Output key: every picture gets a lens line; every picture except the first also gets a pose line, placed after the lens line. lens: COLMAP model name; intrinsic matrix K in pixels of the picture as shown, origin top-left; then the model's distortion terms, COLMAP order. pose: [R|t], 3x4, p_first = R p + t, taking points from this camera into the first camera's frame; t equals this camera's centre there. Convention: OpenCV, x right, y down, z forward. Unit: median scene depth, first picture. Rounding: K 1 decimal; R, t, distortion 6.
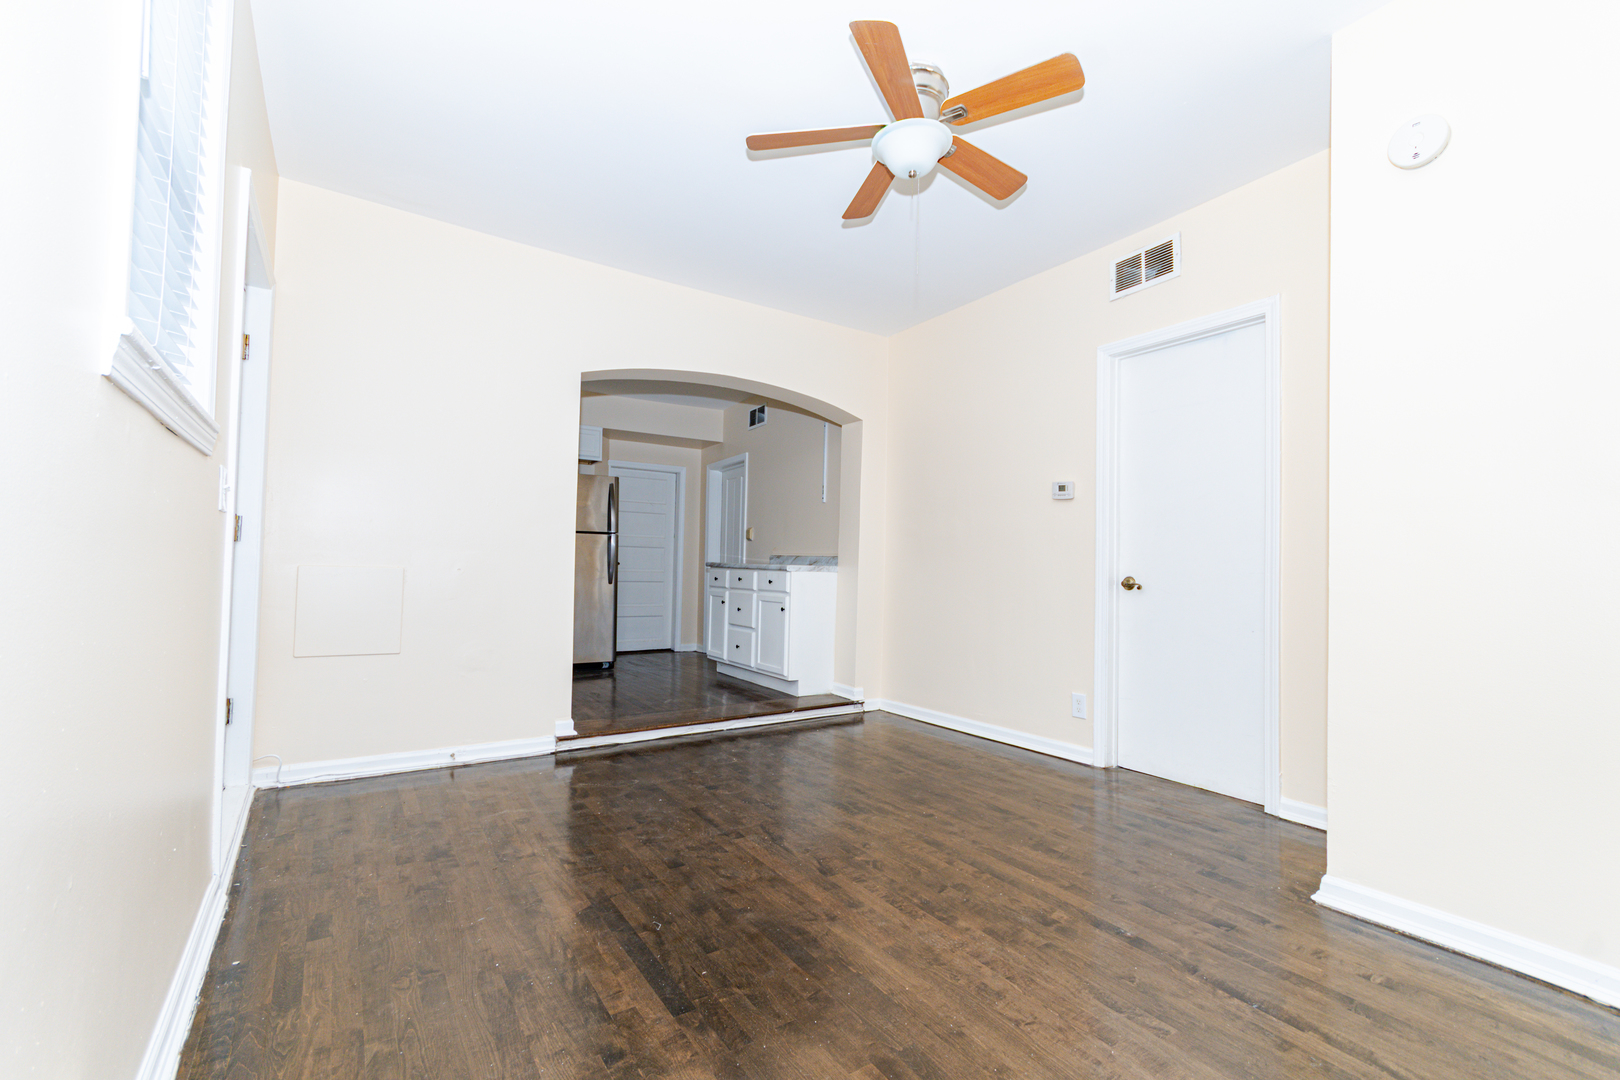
lens RADIAL K [[693.0, 0, 813.4], [0, 693.0, 547.3], [0, 0, 1]] dist [-0.002273, -0.000071]
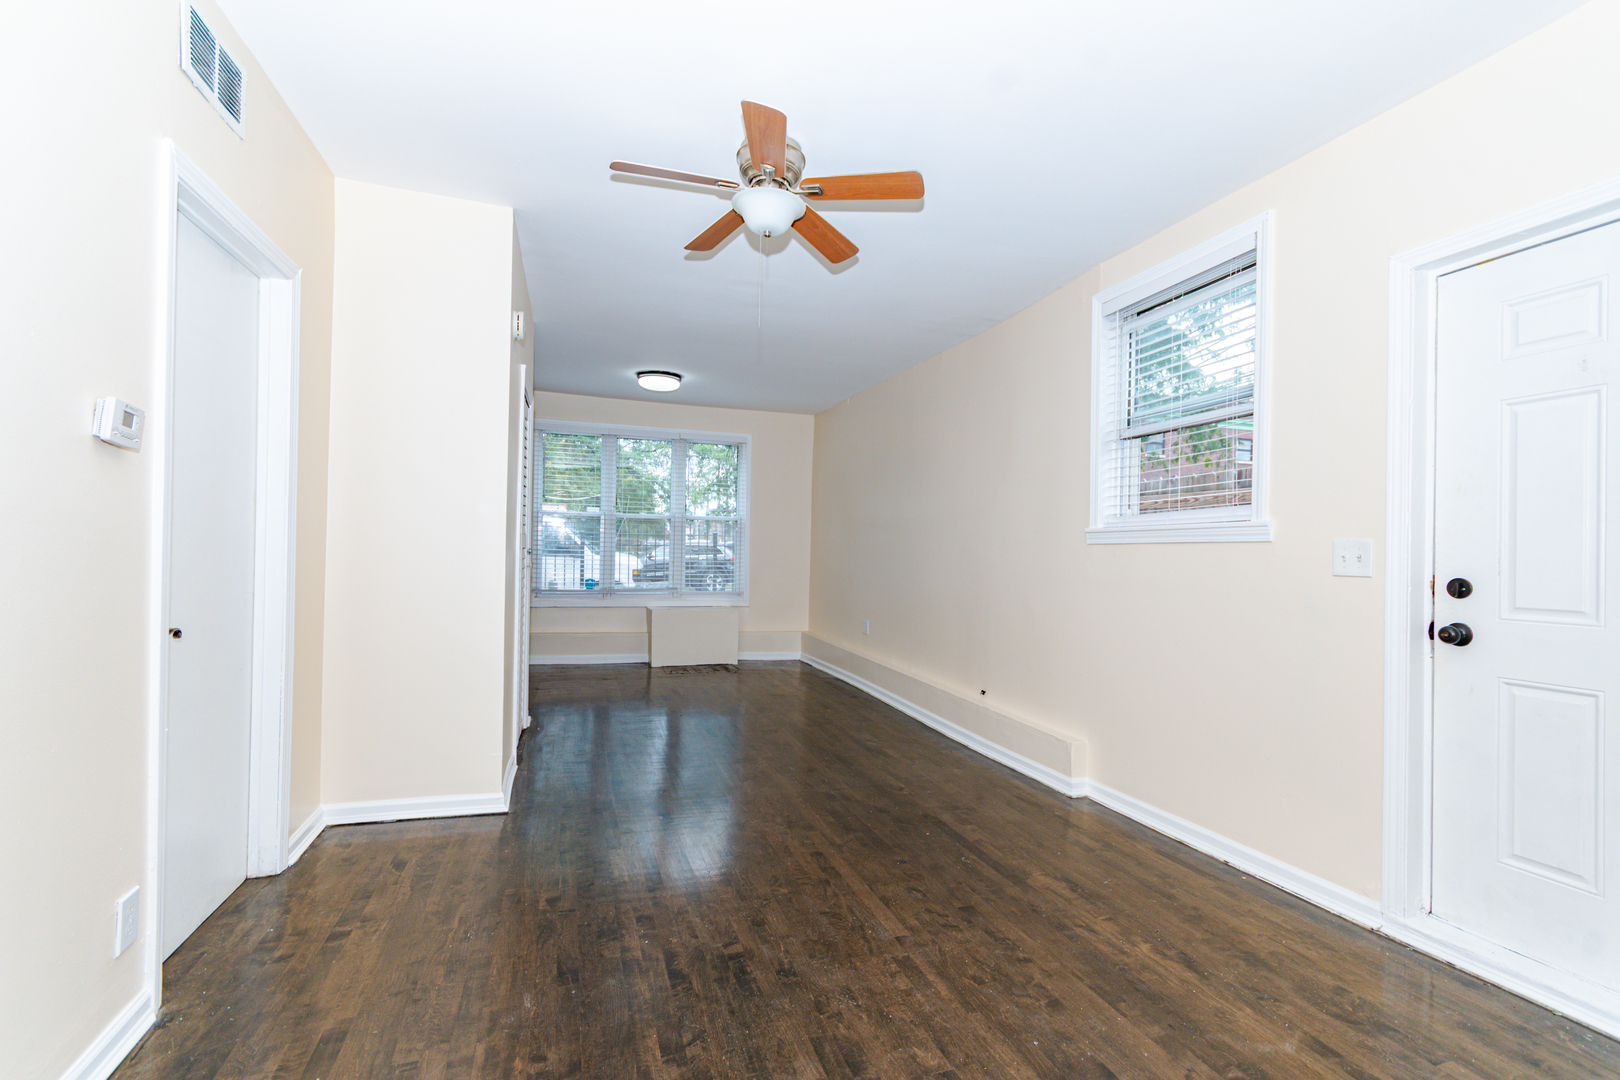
lens RADIAL K [[693.0, 0, 813.4], [0, 693.0, 547.3], [0, 0, 1]] dist [-0.002273, -0.000071]
pose [[-0.965686, -0.035805, 0.257231, -0.141813], [-0.044109, 0.998673, -0.026584, -0.015995], [-0.255938, -0.037018, -0.965984, 1.302056]]
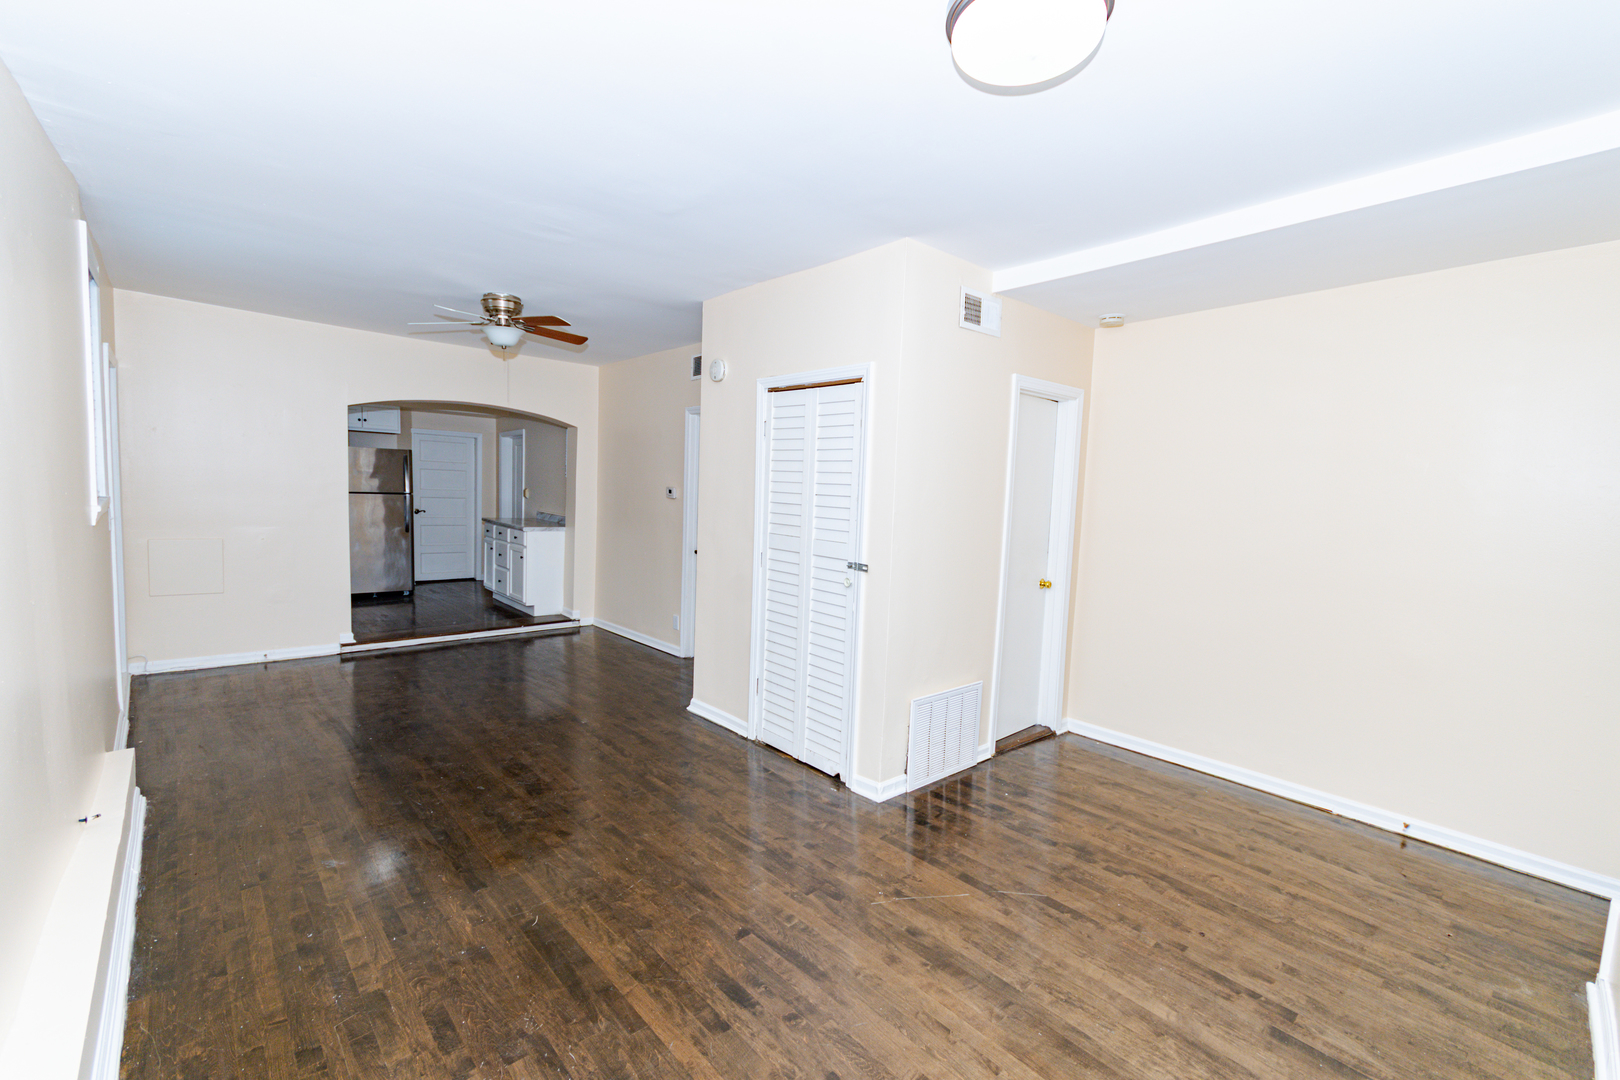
lens RADIAL K [[693.7, 0, 810.0], [0, 693.7, 540.0], [0, 0, 1]] dist [0.002016, 0.000465]
pose [[0.989741, 0.009636, 0.142546, 0.452073], [-0.025393, 0.993703, 0.109135, -0.157931], [-0.140597, -0.111635, 0.983753, -0.666921]]
